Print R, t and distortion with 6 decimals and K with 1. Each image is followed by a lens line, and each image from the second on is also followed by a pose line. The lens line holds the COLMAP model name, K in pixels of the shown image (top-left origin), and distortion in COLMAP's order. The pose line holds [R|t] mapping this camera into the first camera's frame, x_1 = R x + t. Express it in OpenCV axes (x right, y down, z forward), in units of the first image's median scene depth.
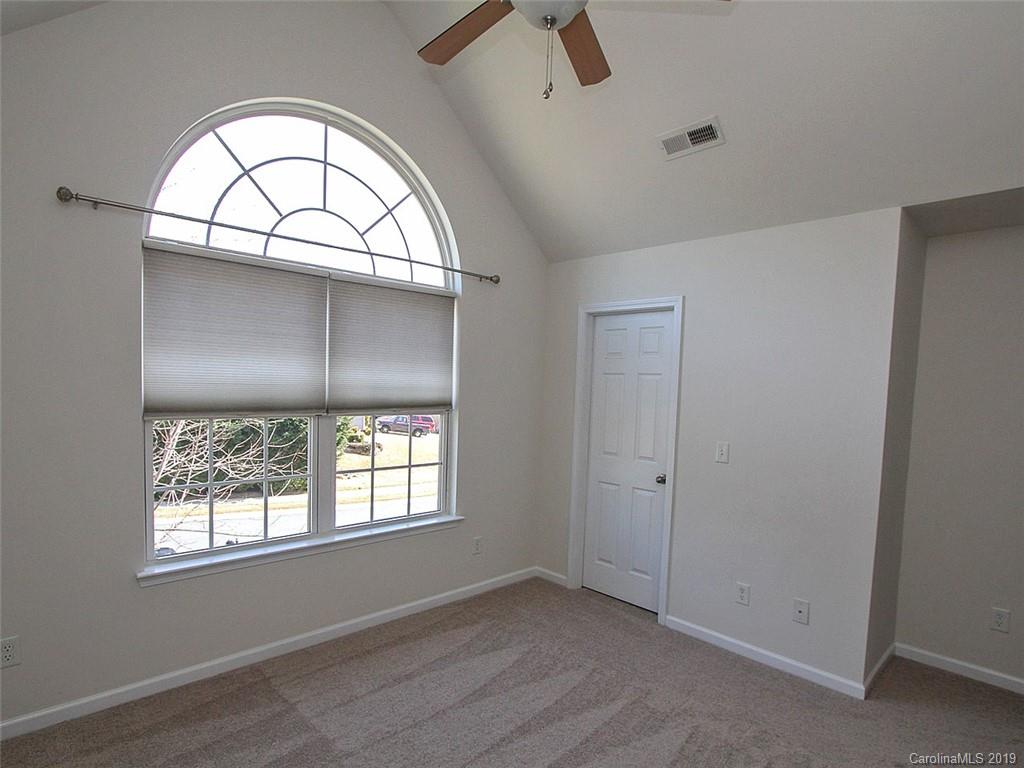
lens RADIAL K [[557.4, 0, 501.1], [0, 557.4, 399.2], [0, 0, 1]] dist [-0.006556, 0.000772]
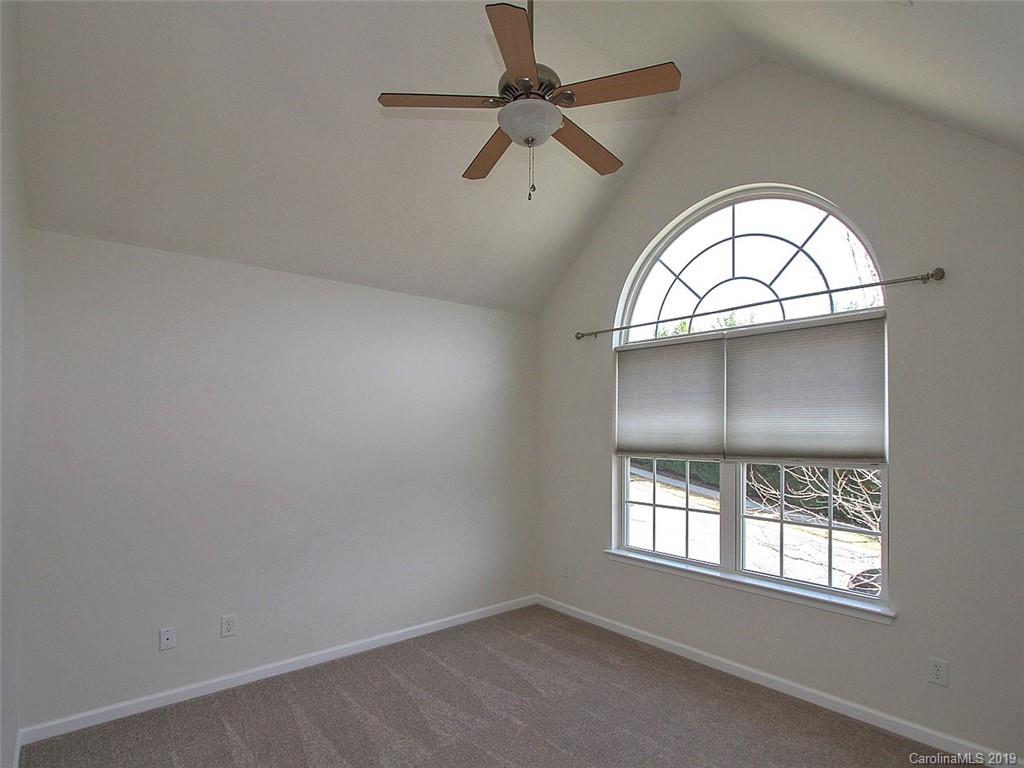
lens RADIAL K [[533.2, 0, 561.5], [0, 533.2, 386.3], [0, 0, 1]] dist [-0.000286, -0.000197]
pose [[0.031168, -0.096174, -0.994876, 0.733975], [-0.020134, 0.995098, -0.096826, -0.008834], [0.999311, 0.023048, 0.029079, 0.625693]]
